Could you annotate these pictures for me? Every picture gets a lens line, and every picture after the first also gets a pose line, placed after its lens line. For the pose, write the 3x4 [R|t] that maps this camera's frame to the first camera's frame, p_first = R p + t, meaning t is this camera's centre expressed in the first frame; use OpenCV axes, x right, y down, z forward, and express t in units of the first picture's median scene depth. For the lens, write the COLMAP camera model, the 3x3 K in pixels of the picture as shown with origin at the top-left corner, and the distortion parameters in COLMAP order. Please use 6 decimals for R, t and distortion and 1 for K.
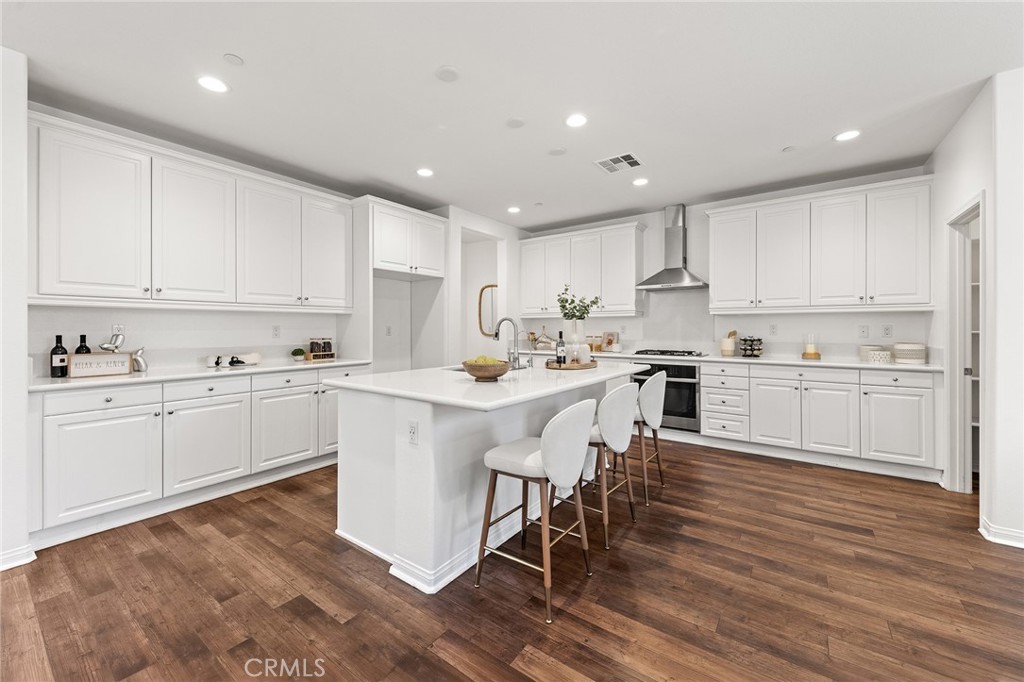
lens RADIAL K [[413.3, 0, 532.7], [0, 413.3, 326.0], [0, 0, 1]] dist [0.003761, -0.000386]
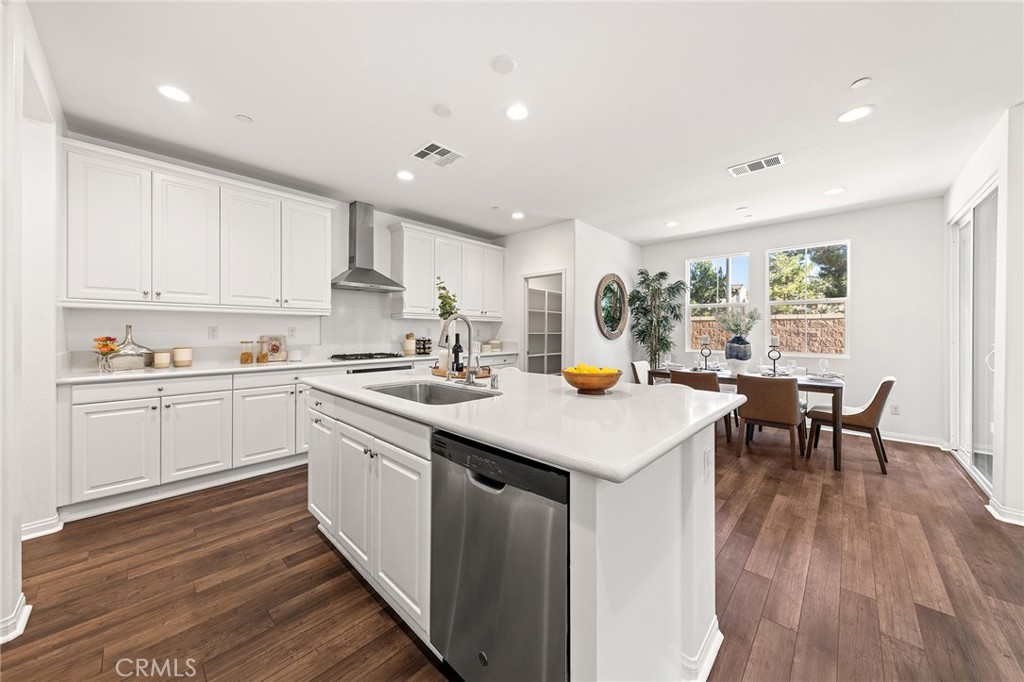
lens RADIAL K [[359.8, 0, 491.1], [0, 359.8, 333.9], [0, 0, 1]] dist [0.005254, -0.001500]
pose [[0.184628, -0.004952, 0.982796, -0.743600], [-0.005043, 0.999969, 0.005986, 0.010212], [-0.982795, -0.006062, 0.184598, 0.906983]]
